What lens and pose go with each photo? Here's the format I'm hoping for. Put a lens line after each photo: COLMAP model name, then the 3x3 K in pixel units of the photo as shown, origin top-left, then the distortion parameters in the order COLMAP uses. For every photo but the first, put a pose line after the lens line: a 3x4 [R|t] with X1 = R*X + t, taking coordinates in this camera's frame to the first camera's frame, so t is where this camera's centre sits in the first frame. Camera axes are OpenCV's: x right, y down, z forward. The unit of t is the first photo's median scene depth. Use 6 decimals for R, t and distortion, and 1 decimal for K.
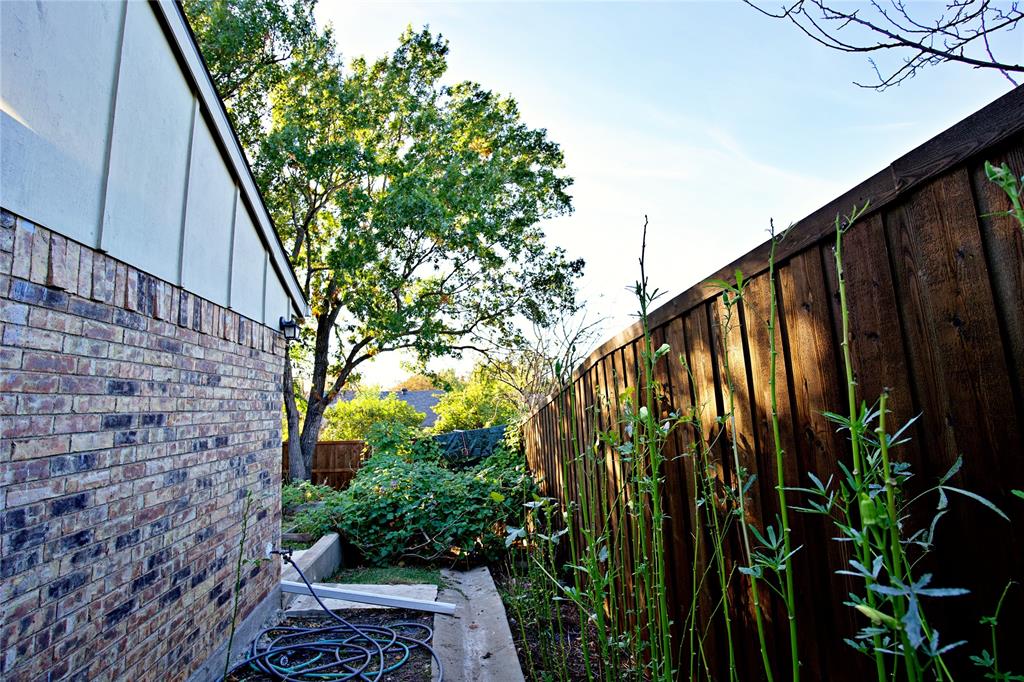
lens RADIAL K [[497.6, 0, 510.5], [0, 497.6, 345.7], [0, 0, 1]] dist [-0.040336, 0.001712]
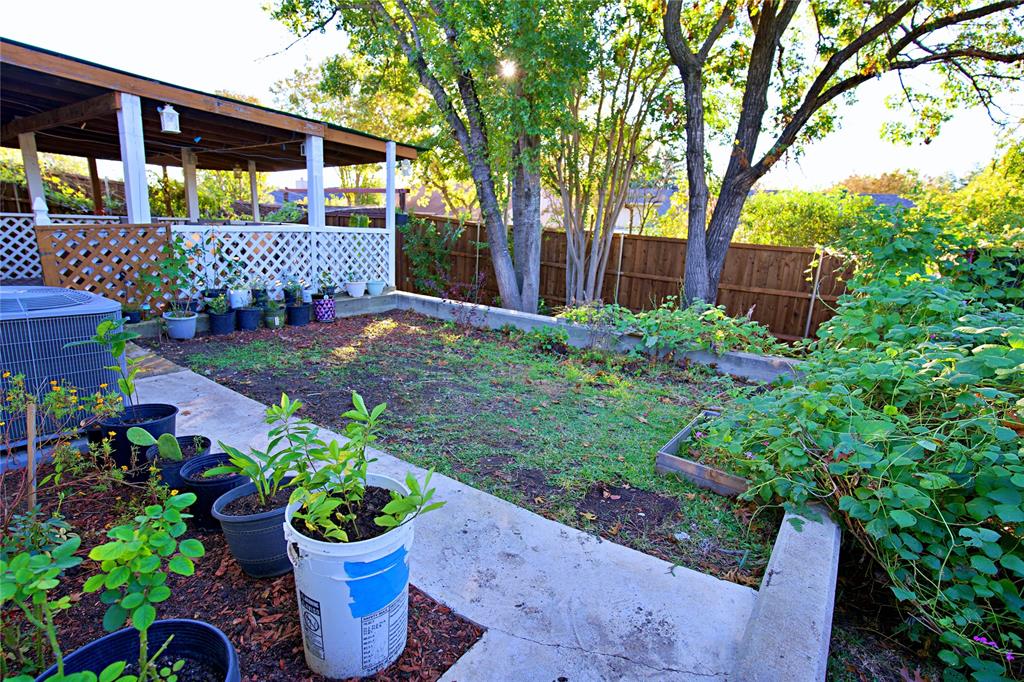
lens RADIAL K [[497.6, 0, 509.8], [0, 497.6, 343.6], [0, 0, 1]] dist [-0.040336, 0.001712]
pose [[0.730667, 0.225656, -0.644364, -0.169209], [0.025241, 0.934226, 0.355786, 0.088609], [0.682267, -0.276226, 0.676912, 0.358344]]
